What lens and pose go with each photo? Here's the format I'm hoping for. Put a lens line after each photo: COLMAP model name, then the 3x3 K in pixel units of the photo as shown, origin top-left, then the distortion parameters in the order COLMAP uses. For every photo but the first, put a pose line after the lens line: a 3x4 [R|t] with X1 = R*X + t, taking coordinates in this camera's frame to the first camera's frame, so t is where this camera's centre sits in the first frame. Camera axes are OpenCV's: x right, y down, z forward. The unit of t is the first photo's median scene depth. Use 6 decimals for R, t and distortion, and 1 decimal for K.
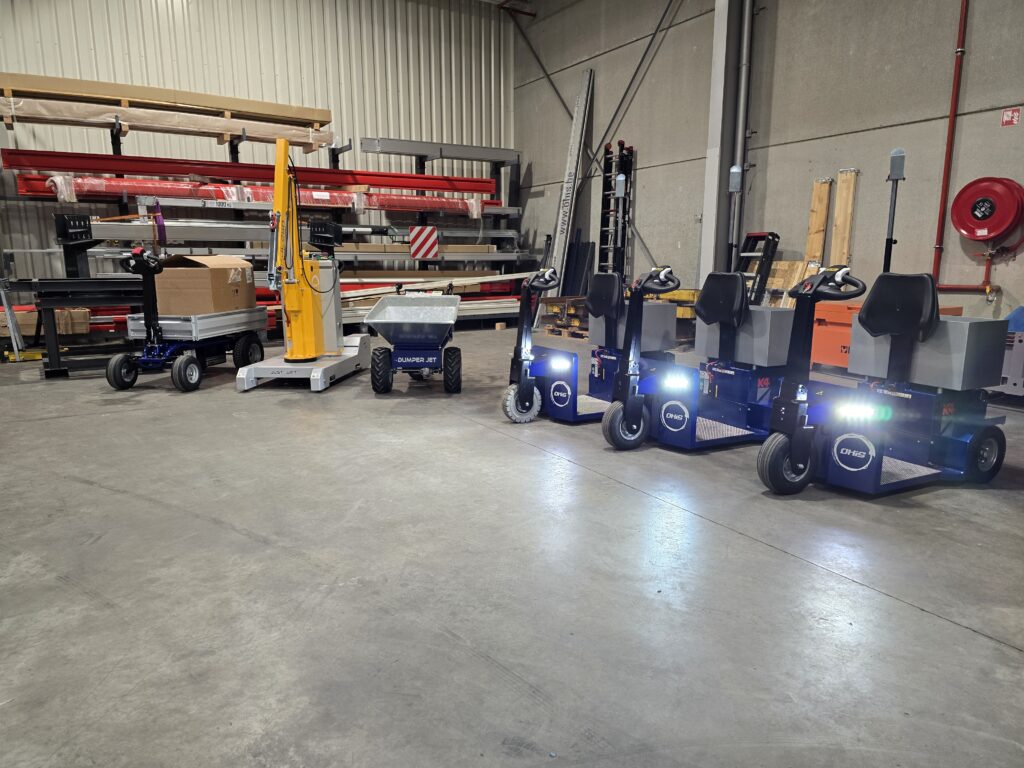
lens RADIAL K [[691.4, 0, 514.6], [0, 691.4, 391.2], [0, 0, 1]] dist [0.057132, -0.050435]
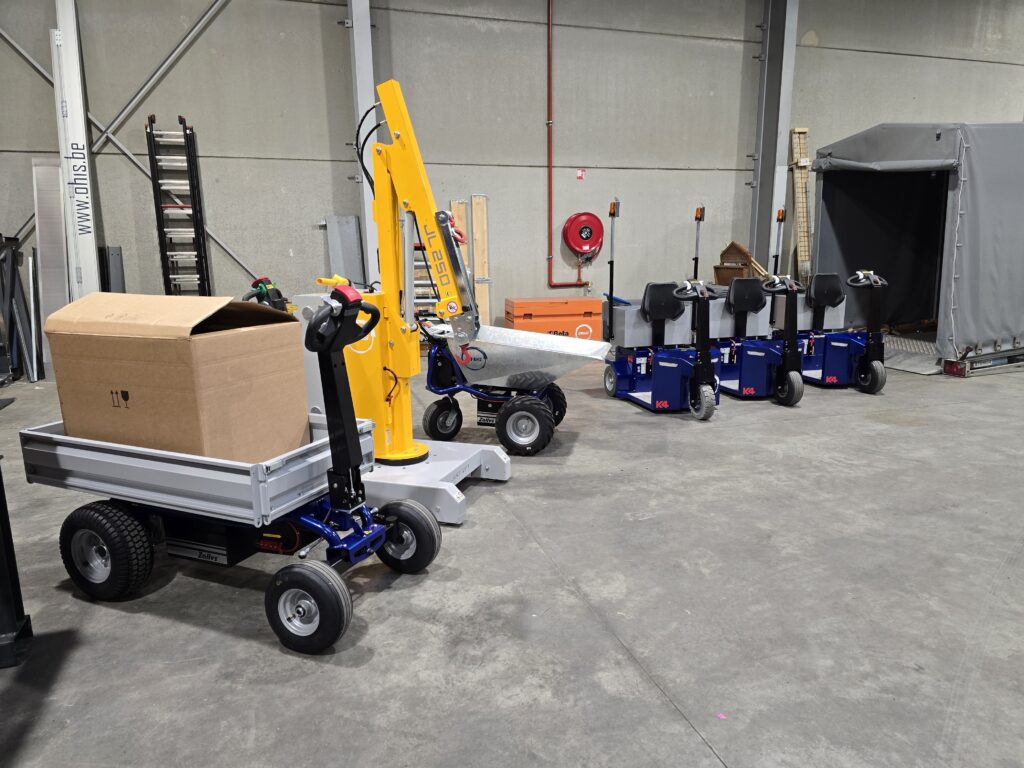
lens RADIAL K [[691.4, 0, 514.6], [0, 691.4, 391.2], [0, 0, 1]] dist [0.057132, -0.050435]
pose [[0.236850, -0.192414, 0.952302, -0.723072], [0.193537, 0.969891, 0.147833, -0.142090], [-0.952074, 0.149292, 0.266958, 0.638240]]
